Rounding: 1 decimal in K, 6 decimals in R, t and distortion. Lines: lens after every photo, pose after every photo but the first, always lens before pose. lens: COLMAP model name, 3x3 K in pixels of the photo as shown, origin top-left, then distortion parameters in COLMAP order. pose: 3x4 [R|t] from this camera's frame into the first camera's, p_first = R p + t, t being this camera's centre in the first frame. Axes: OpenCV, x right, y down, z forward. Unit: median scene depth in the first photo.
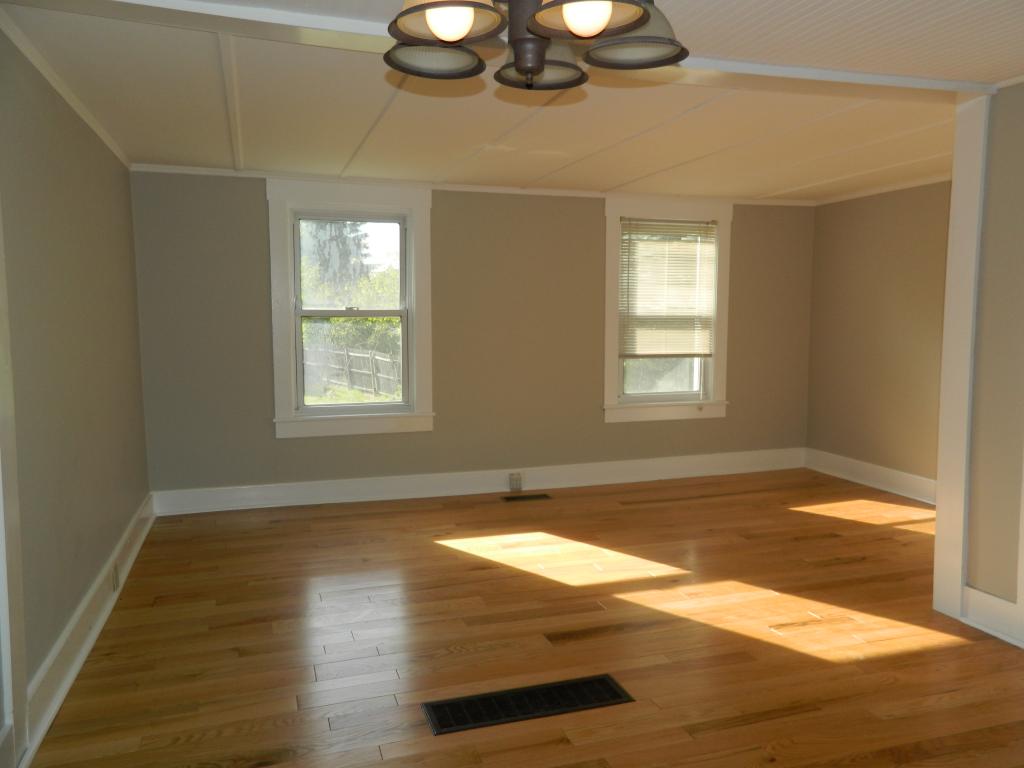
lens RADIAL K [[781.1, 0, 512.0], [0, 781.1, 384.0], [0, 0, 1]] dist [0.032466, -0.008717]
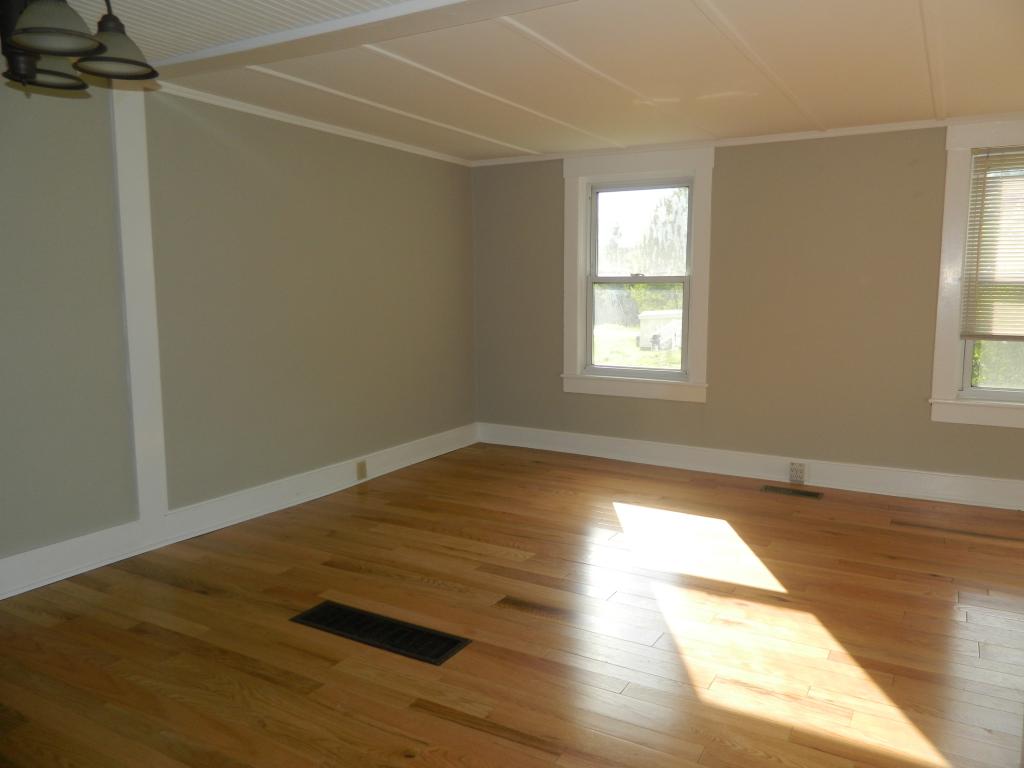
lens RADIAL K [[757.2, 0, 521.5], [0, 757.2, 383.4], [0, 0, 1]] dist [0.000797, -0.003130]
pose [[0.668889, 0.094866, -0.737284, 0.440806], [-0.070795, 0.995445, 0.063856, -0.007210], [0.739984, 0.009484, 0.672558, 0.217467]]
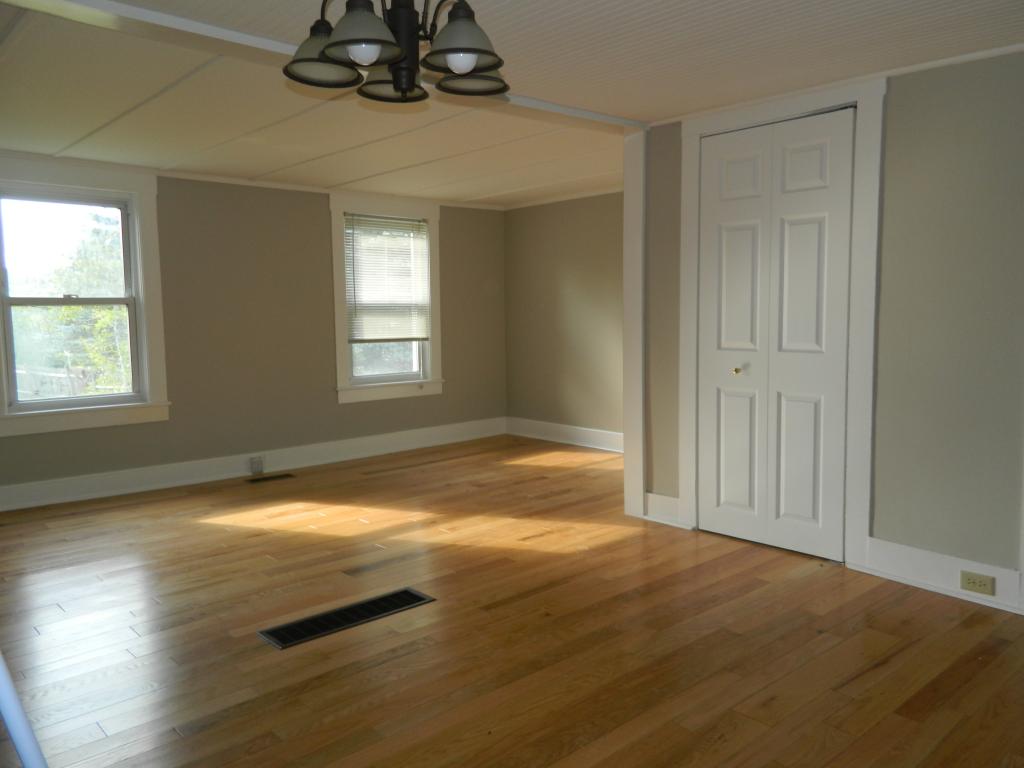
lens RADIAL K [[781.1, 0, 512.0], [0, 781.1, 384.0], [0, 0, 1]] dist [0.032466, -0.008717]
pose [[0.913518, -0.050868, 0.403605, -0.106661], [0.052907, 0.998581, 0.006107, 0.032148], [-0.403343, 0.015774, 0.914913, -0.088179]]
